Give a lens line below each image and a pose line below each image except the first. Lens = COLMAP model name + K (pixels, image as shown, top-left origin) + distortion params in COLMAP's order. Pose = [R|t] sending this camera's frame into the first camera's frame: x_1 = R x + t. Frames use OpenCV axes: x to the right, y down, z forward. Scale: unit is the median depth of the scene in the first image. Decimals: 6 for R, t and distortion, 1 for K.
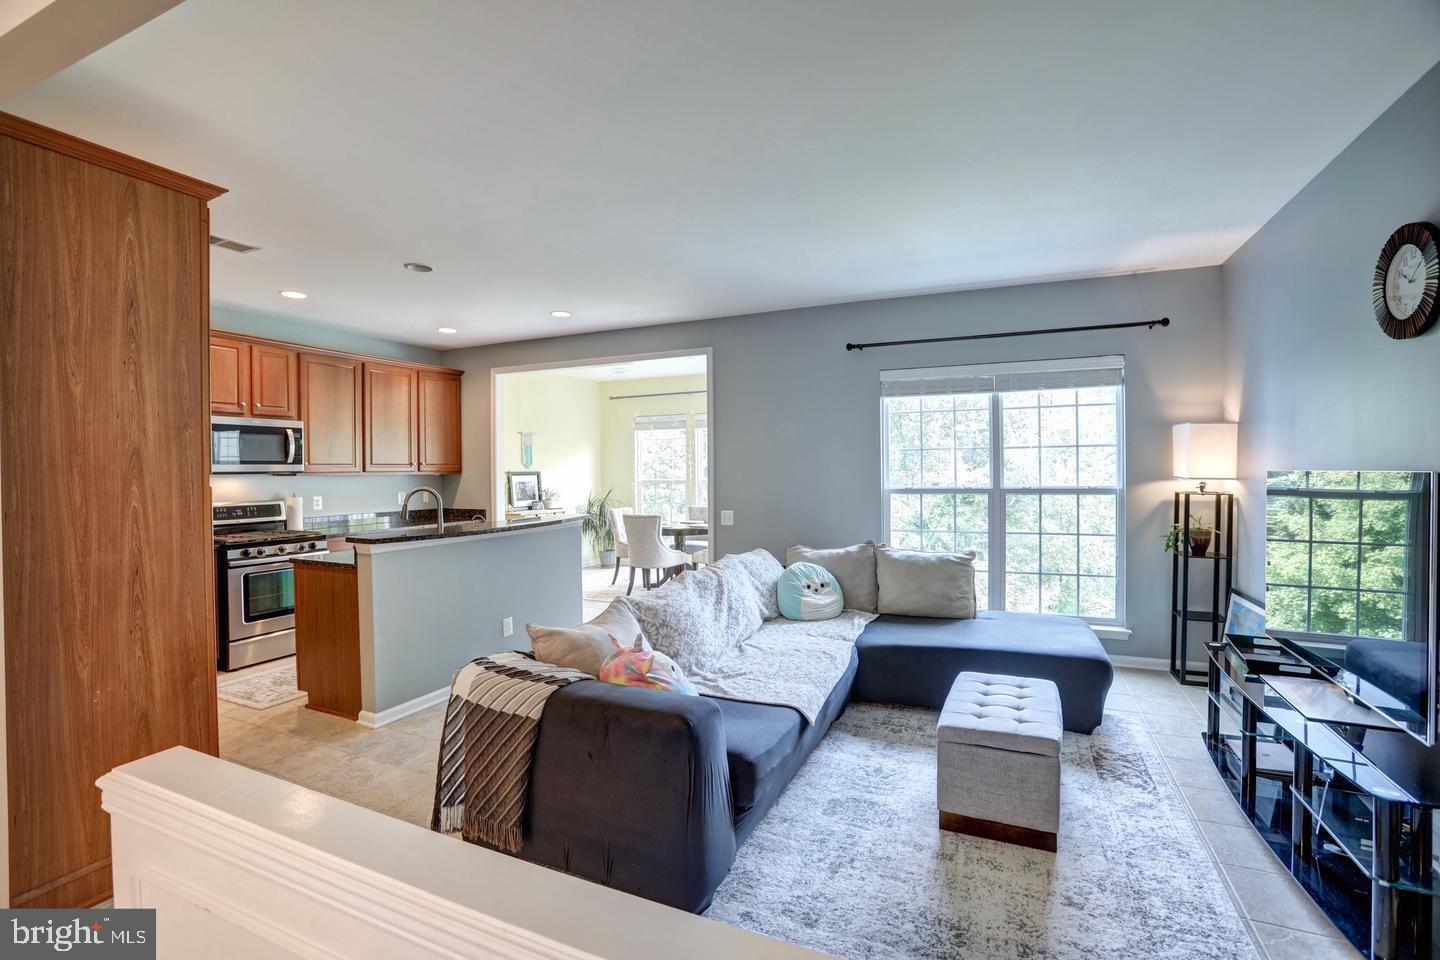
lens RADIAL K [[655.1, 0, 719.9], [0, 655.1, 474.4], [0, 0, 1]] dist [-0.087085, 0.035067]
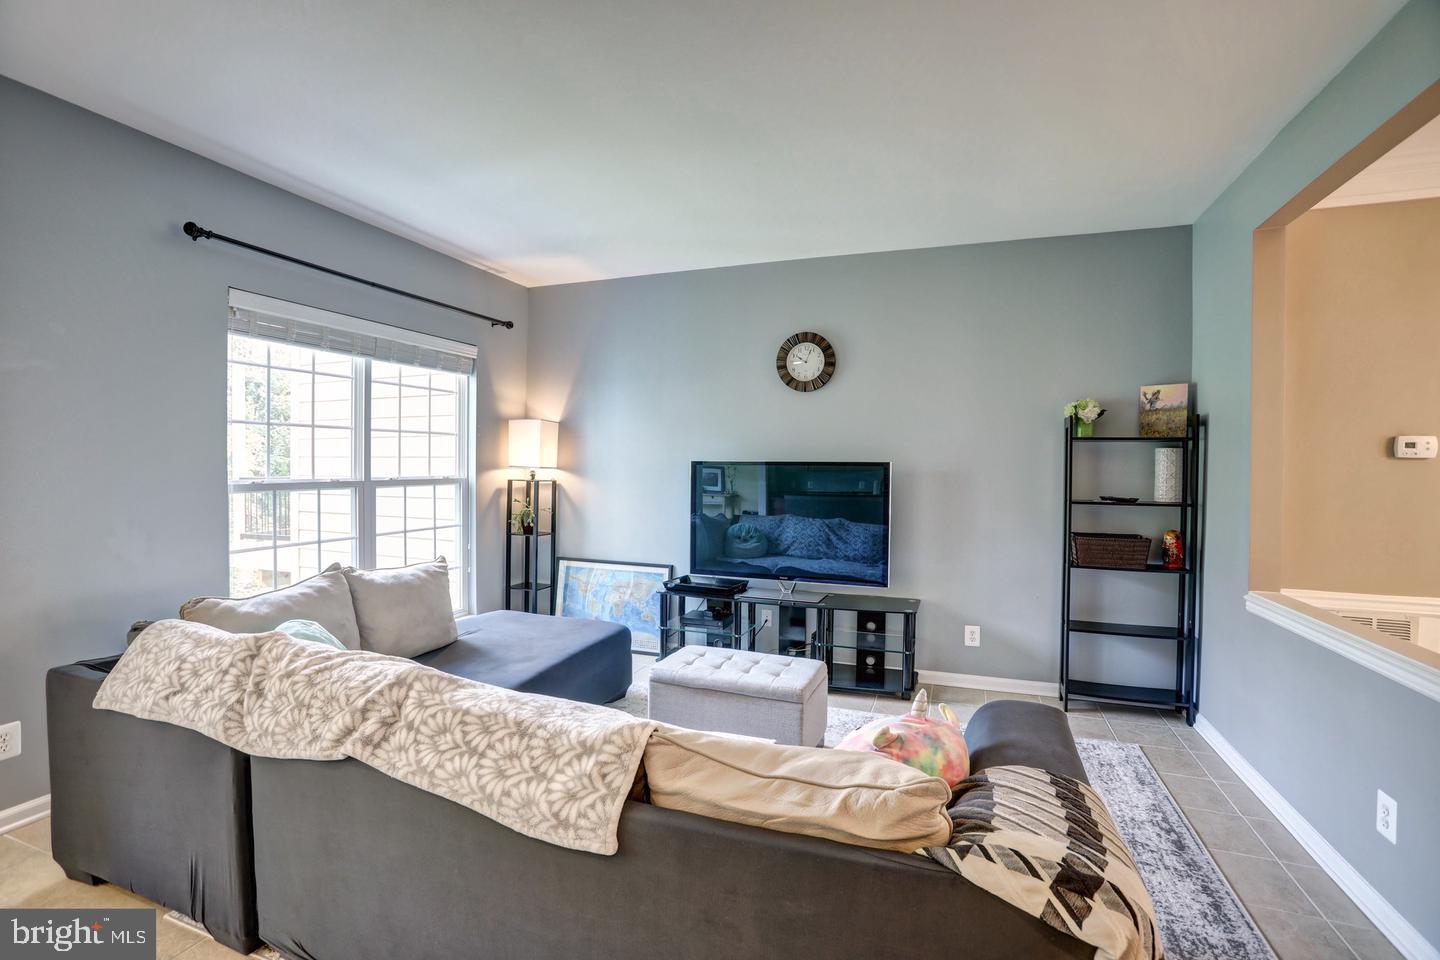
lens RADIAL K [[655.1, 0, 719.9], [0, 655.1, 474.4], [0, 0, 1]] dist [-0.087085, 0.035067]
pose [[-0.054926, -0.008438, 0.998455, -0.410900], [-0.008496, 0.999932, 0.007983, 0.005383], [-0.998454, -0.008045, -0.054994, 0.658085]]
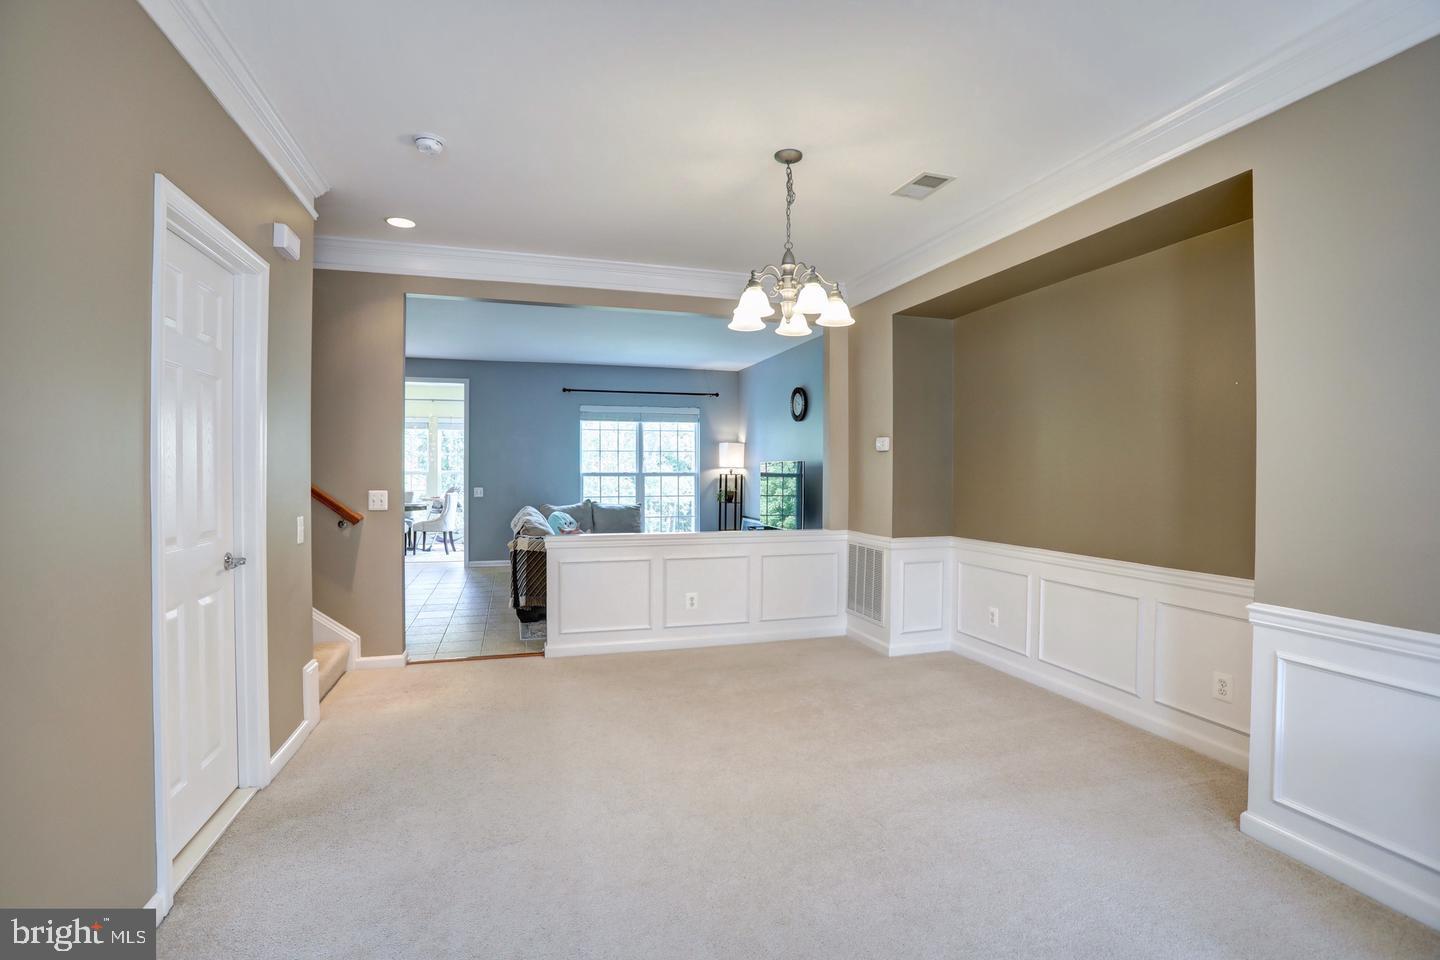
lens RADIAL K [[655.1, 0, 719.9], [0, 655.1, 474.4], [0, 0, 1]] dist [-0.087085, 0.035067]
pose [[0.749960, 0.005759, 0.661458, -0.716655], [-0.007001, 0.999975, -0.000769, 0.028400], [-0.661446, -0.004054, 0.749982, -0.639004]]
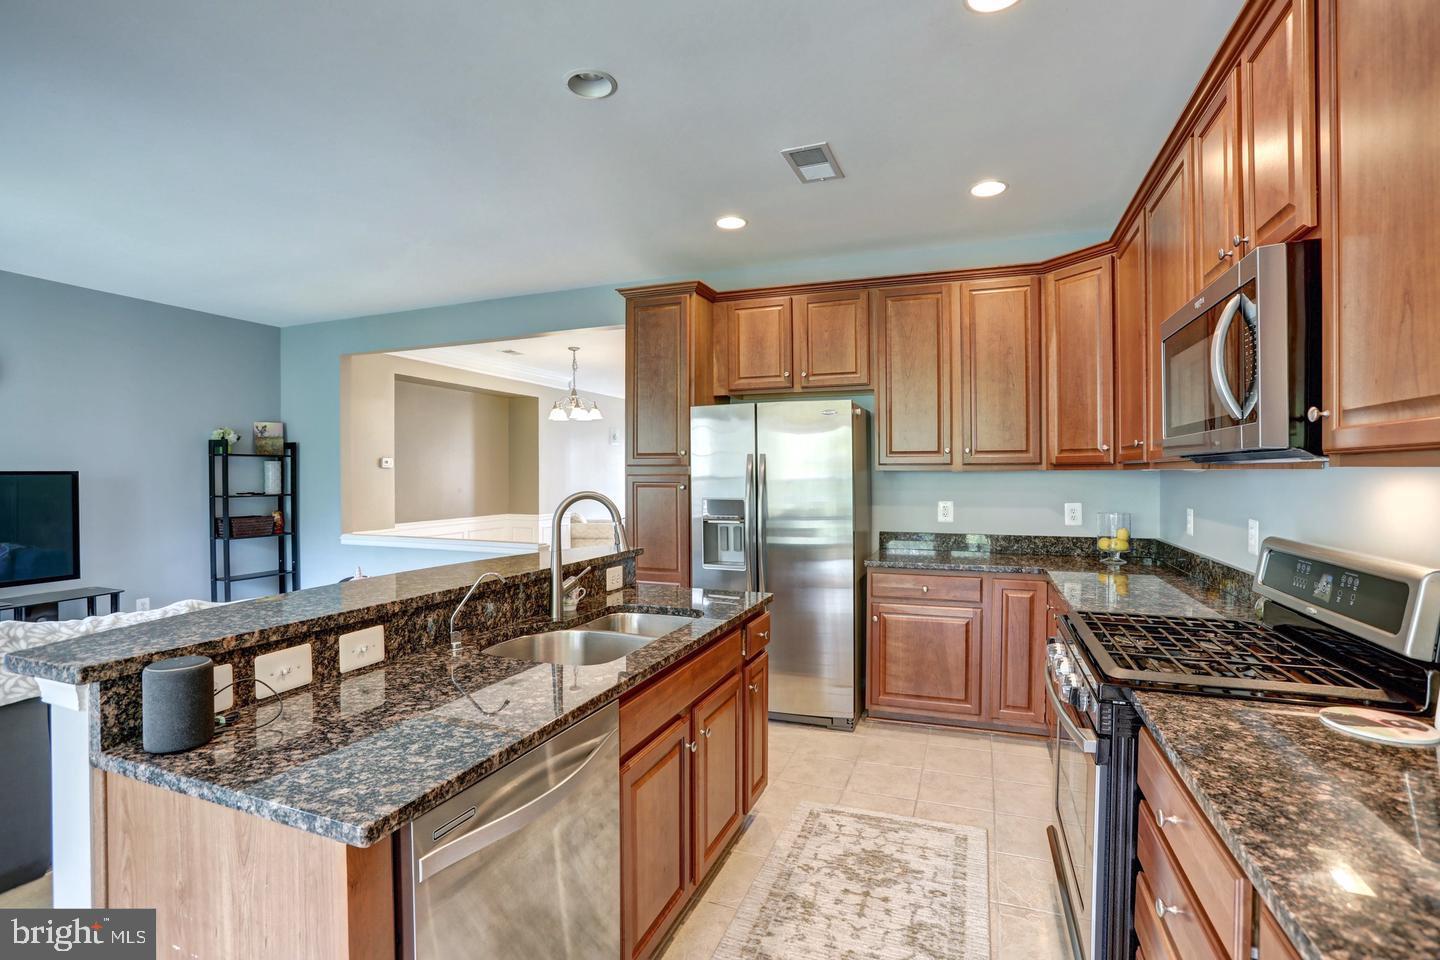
lens RADIAL K [[655.1, 0, 719.9], [0, 655.1, 474.4], [0, 0, 1]] dist [-0.087085, 0.035067]
pose [[-0.998035, 0.008266, -0.062104, -0.488552], [0.008039, 0.999960, 0.003900, 0.003688], [0.062134, 0.003393, -0.998062, 1.393392]]
